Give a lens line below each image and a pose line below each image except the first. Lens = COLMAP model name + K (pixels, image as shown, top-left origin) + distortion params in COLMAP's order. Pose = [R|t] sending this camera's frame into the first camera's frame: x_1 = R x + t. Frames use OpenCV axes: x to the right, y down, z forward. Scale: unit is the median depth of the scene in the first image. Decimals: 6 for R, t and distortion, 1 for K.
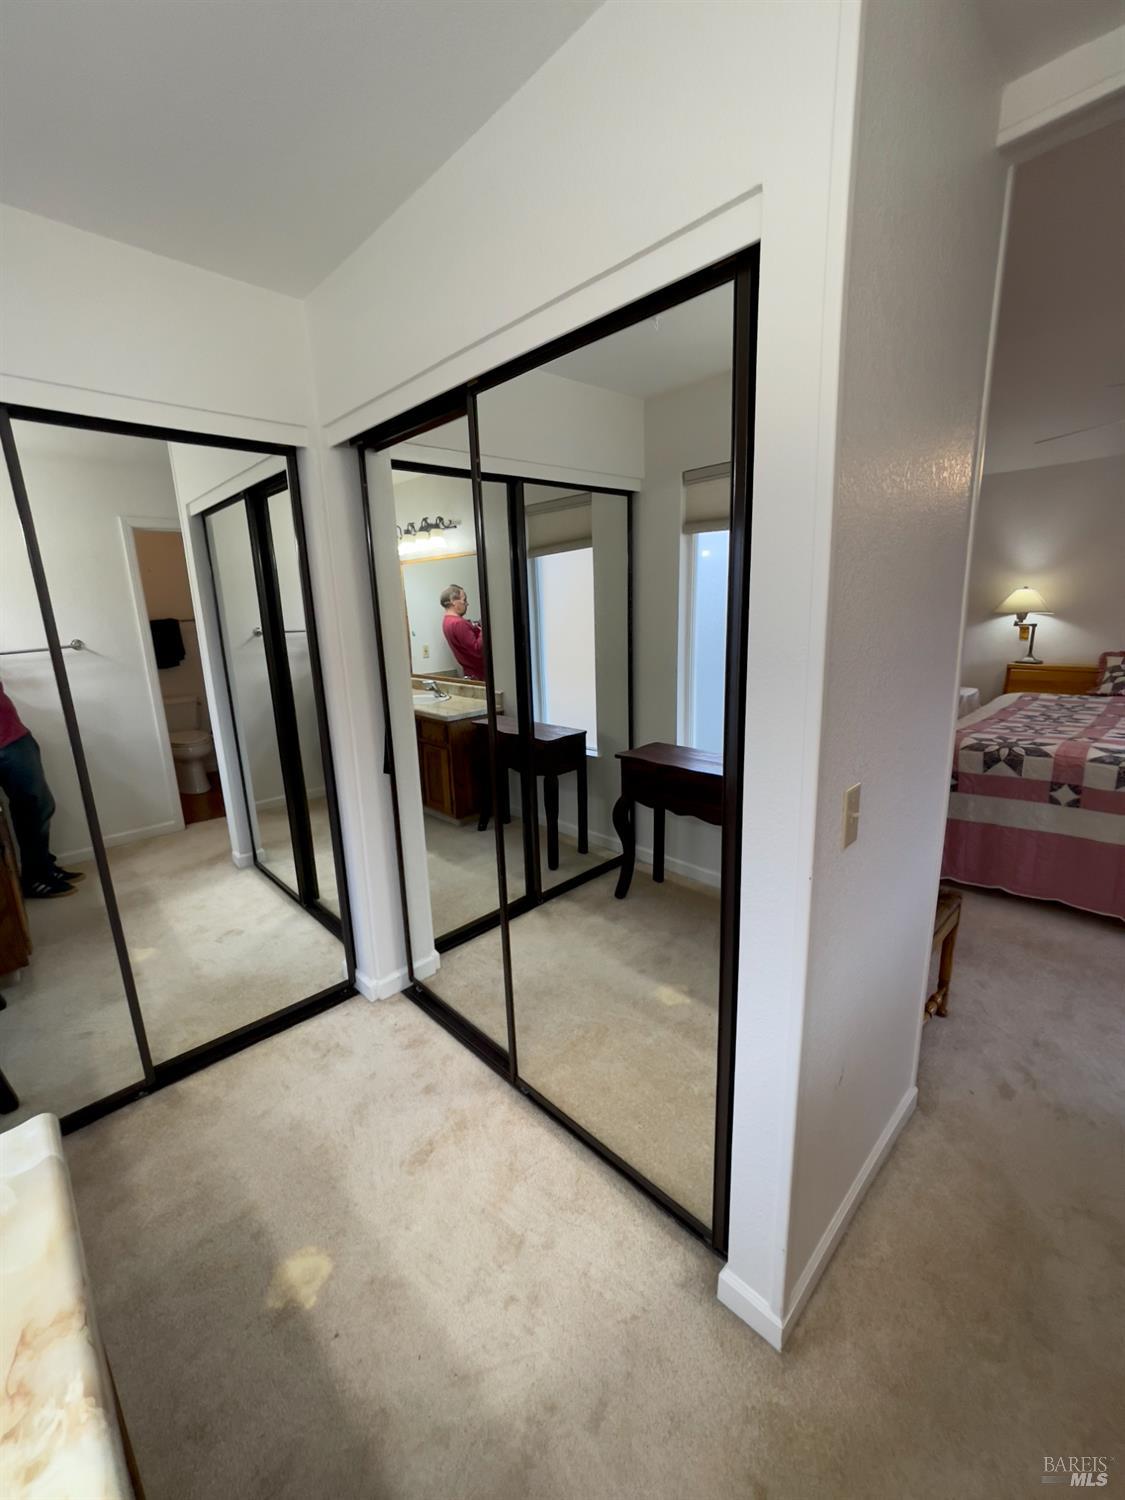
lens RADIAL K [[610.5, 0, 556.2], [0, 610.5, 743.5], [0, 0, 1]] dist [-0.018436, 0.009097]
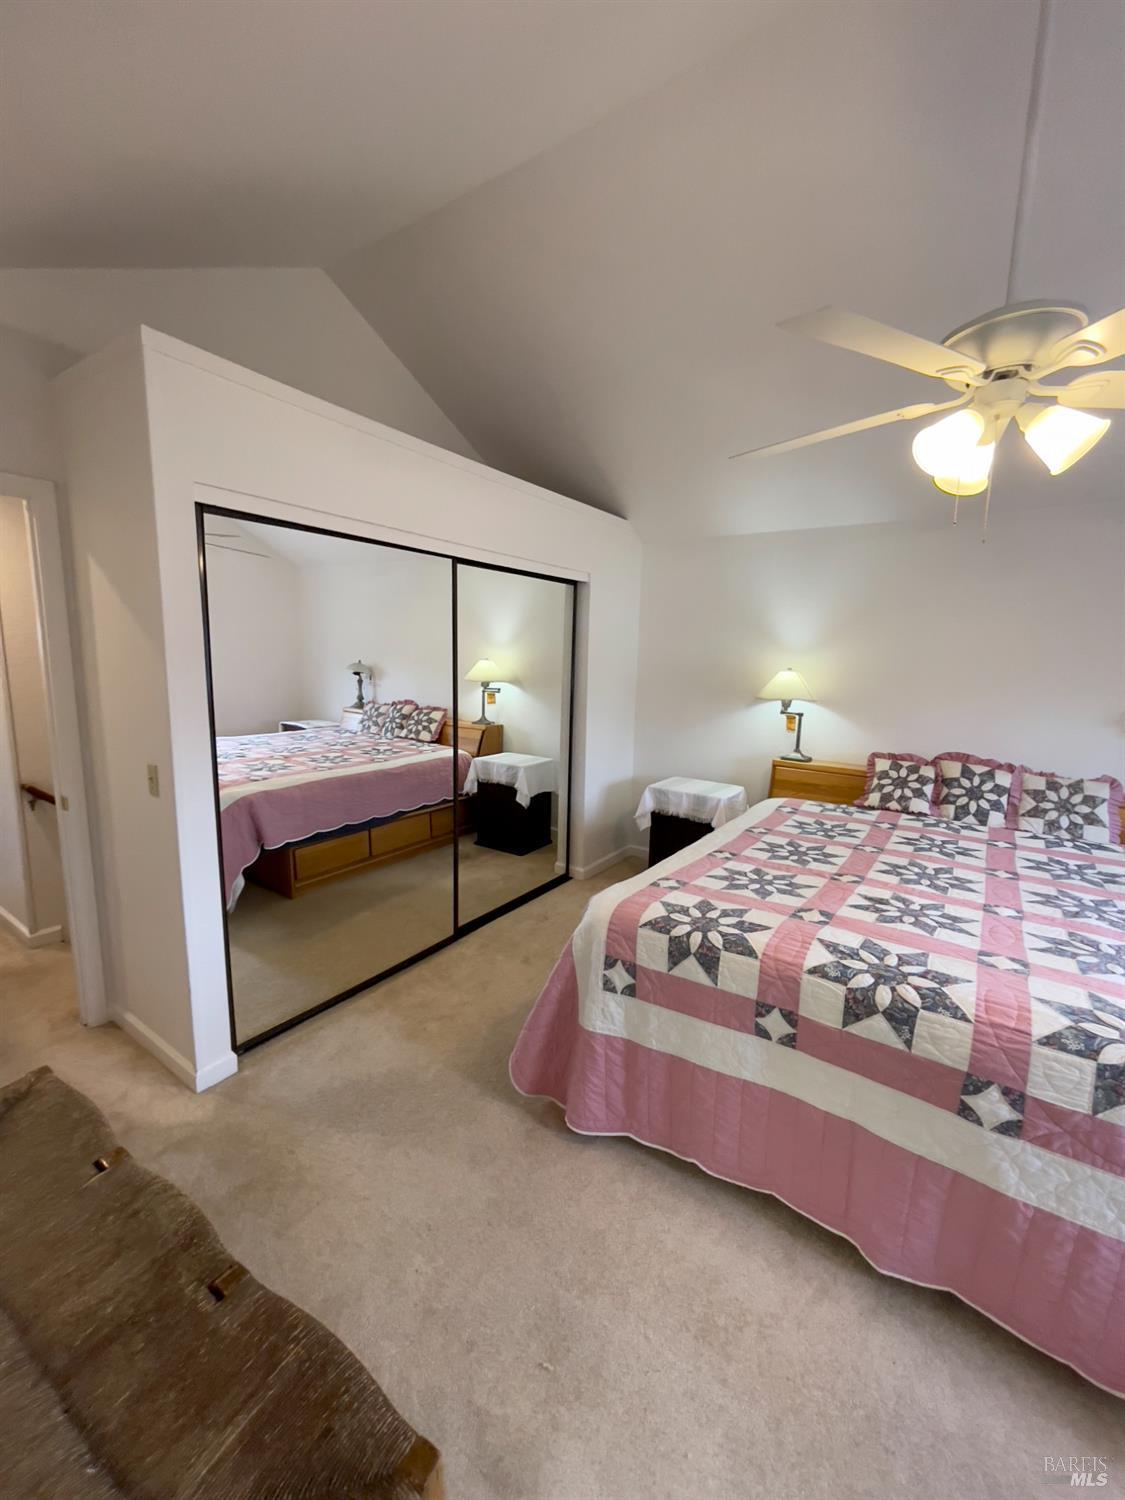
lens RADIAL K [[613.6, 0, 552.2], [0, 613.6, 736.5], [0, 0, 1]] dist [-0.013244, 0.000879]
pose [[0.979248, 0.039338, 0.198813, 0.455497], [-0.021330, 0.995538, -0.091923, -0.126524], [-0.201542, 0.085774, 0.975717, 0.399611]]
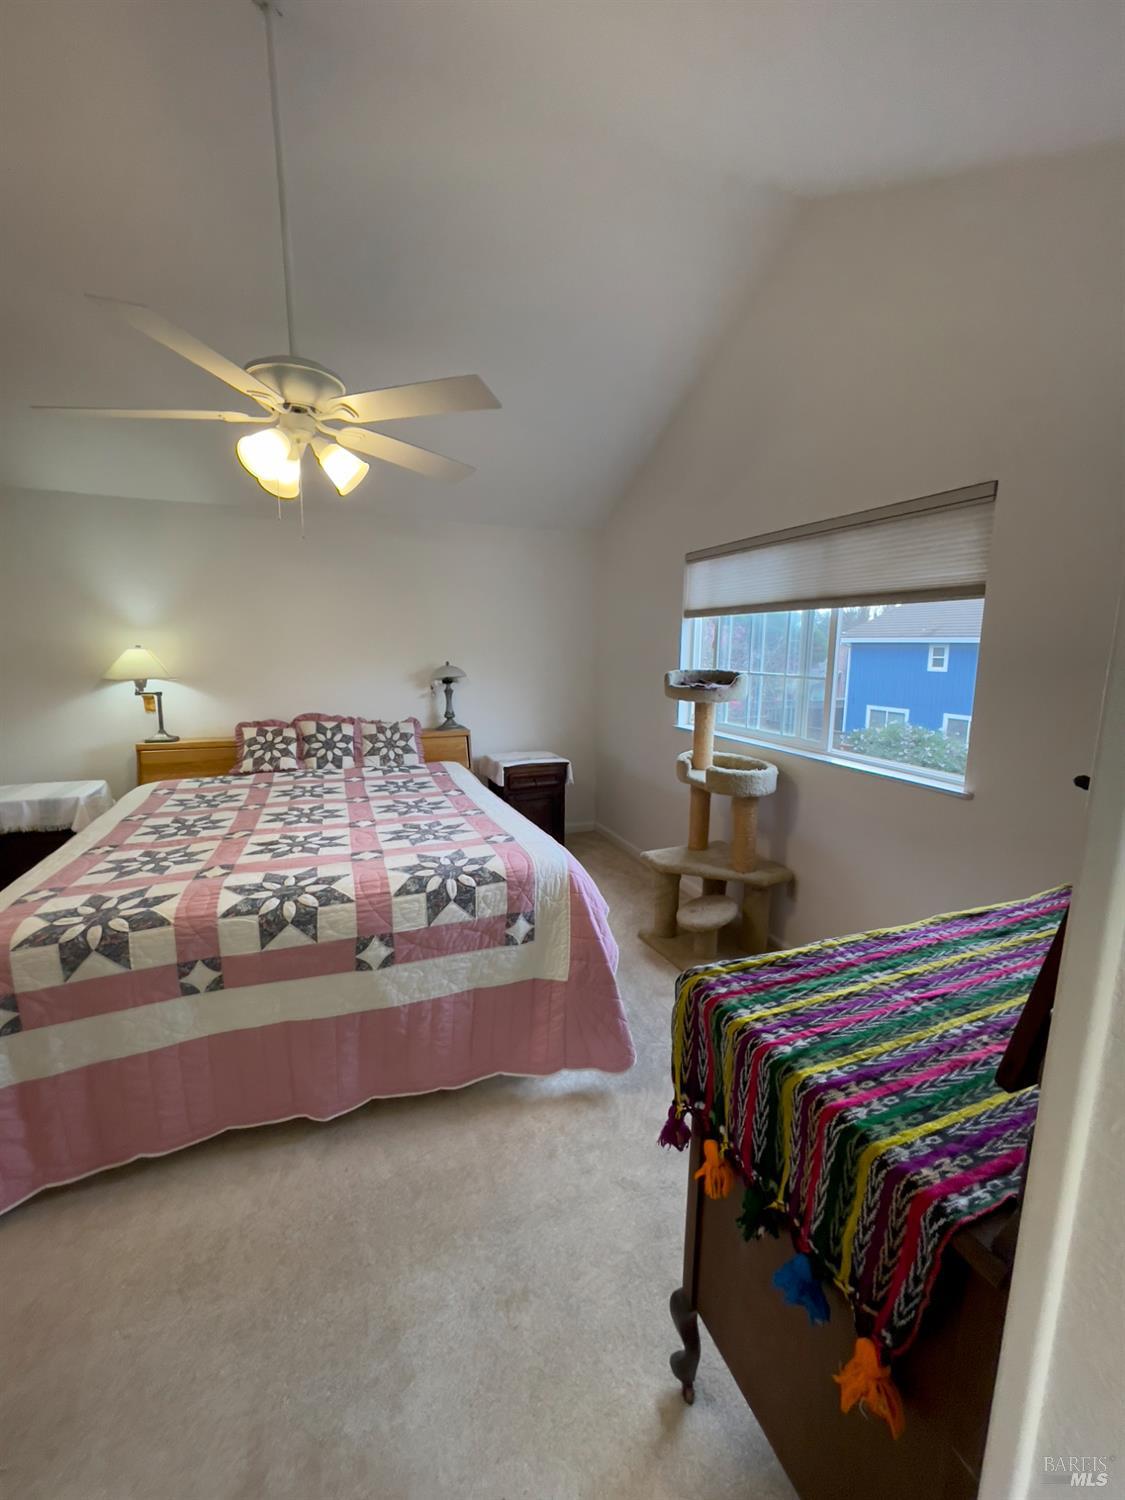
lens RADIAL K [[610.5, 0, 556.2], [0, 610.5, 743.5], [0, 0, 1]] dist [-0.018436, 0.009097]
pose [[0.384694, -0.104612, 0.917097, 0.392008], [0.180794, 0.982852, 0.036275, -0.102548], [-0.905165, 0.151851, 0.397010, 0.342880]]
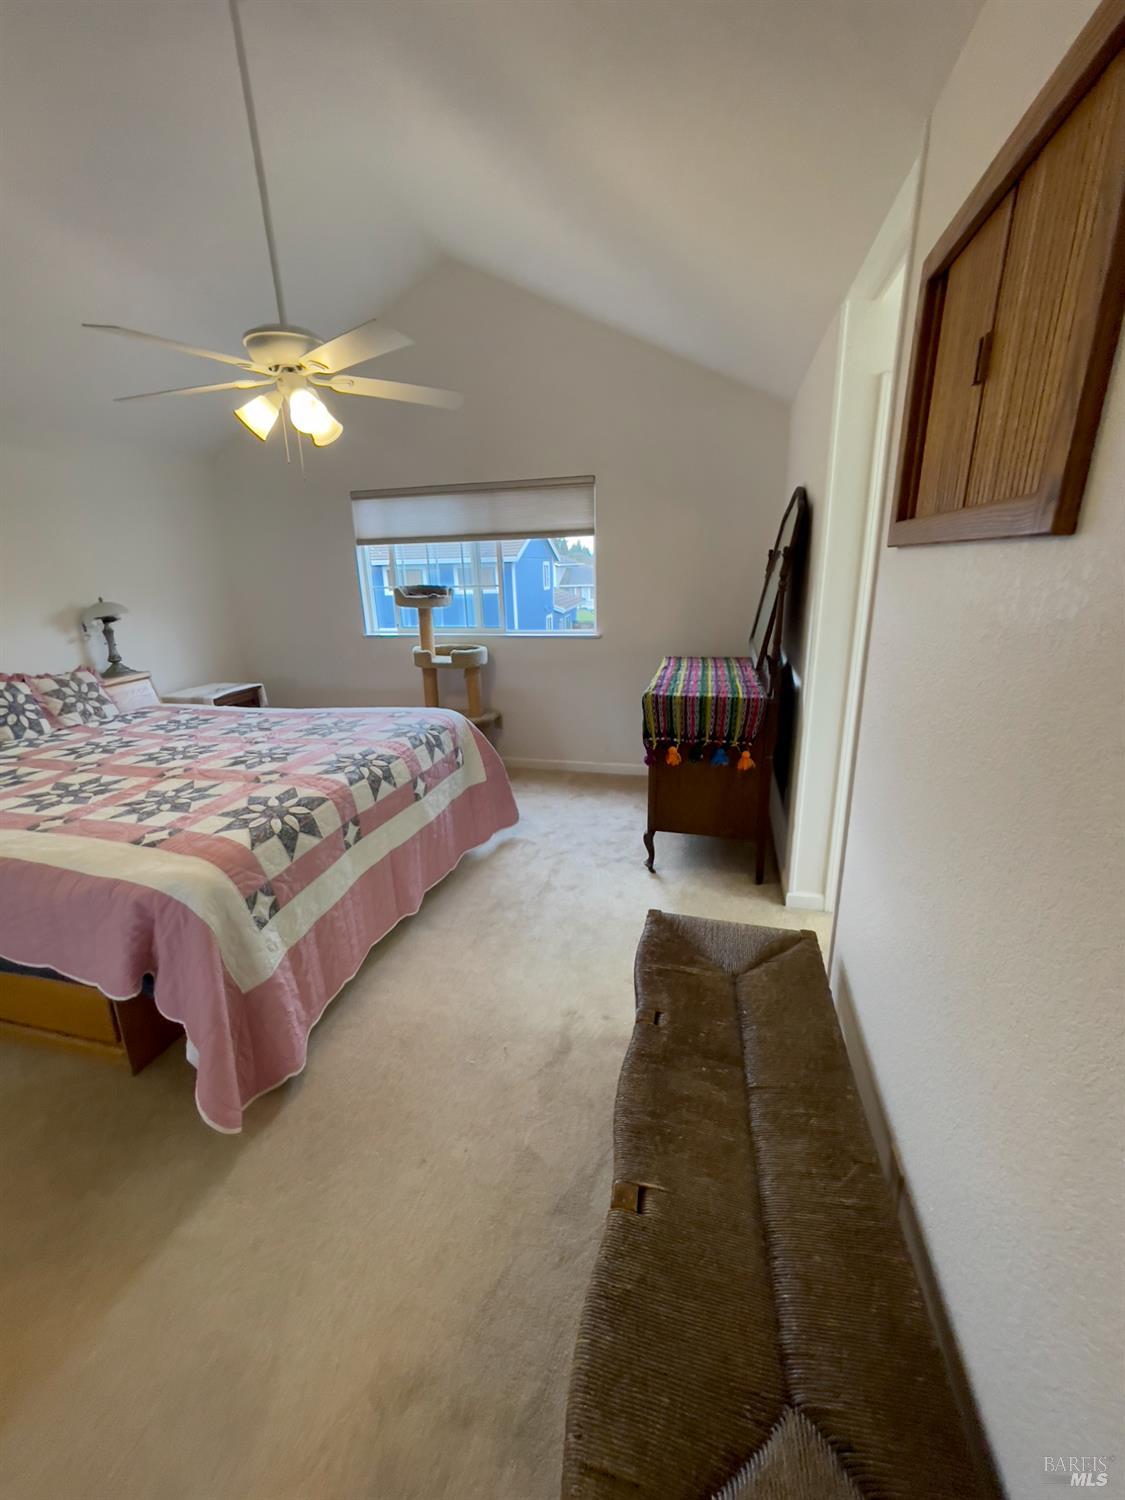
lens RADIAL K [[590.2, 0, 567.0], [0, 590.2, 742.4], [0, 0, 1]] dist [0.002297, -0.011860]
pose [[-0.522969, -0.191917, 0.830464, 0.038976], [0.236880, 0.903214, 0.357900, -0.225522], [-0.818774, 0.383891, -0.426892, 0.972838]]
